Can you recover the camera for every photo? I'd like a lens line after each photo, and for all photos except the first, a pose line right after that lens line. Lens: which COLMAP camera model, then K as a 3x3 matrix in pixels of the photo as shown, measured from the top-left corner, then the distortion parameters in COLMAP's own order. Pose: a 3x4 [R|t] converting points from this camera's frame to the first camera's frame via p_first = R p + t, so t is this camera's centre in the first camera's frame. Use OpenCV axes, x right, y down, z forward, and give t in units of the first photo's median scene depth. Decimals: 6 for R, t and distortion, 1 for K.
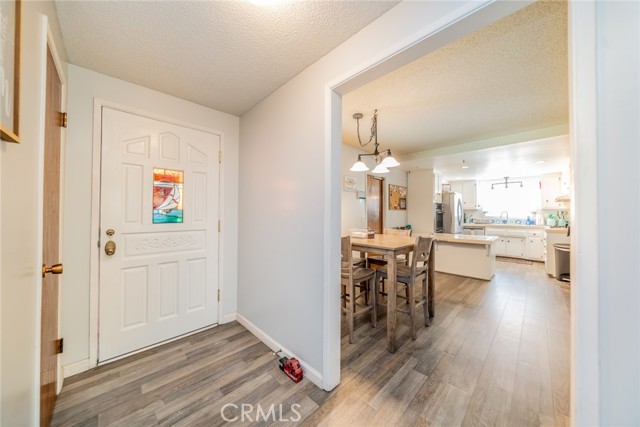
lens RADIAL K [[217.9, 0, 321.4], [0, 217.9, 210.8], [0, 0, 1]] dist [-0.001044, -0.000081]
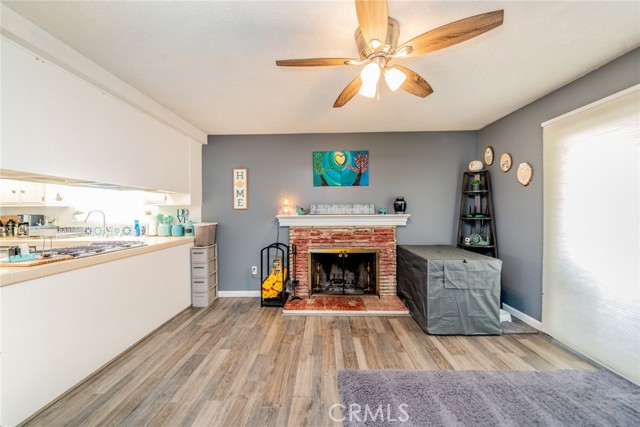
lens RADIAL K [[240.1, 0, 318.4], [0, 240.1, 211.1], [0, 0, 1]] dist [-0.003289, -0.000477]
pose [[0.722526, -0.009545, 0.691278, 0.876450], [0.000164, 0.999907, 0.013635, -0.003668], [-0.691344, -0.009738, 0.722460, 0.290039]]
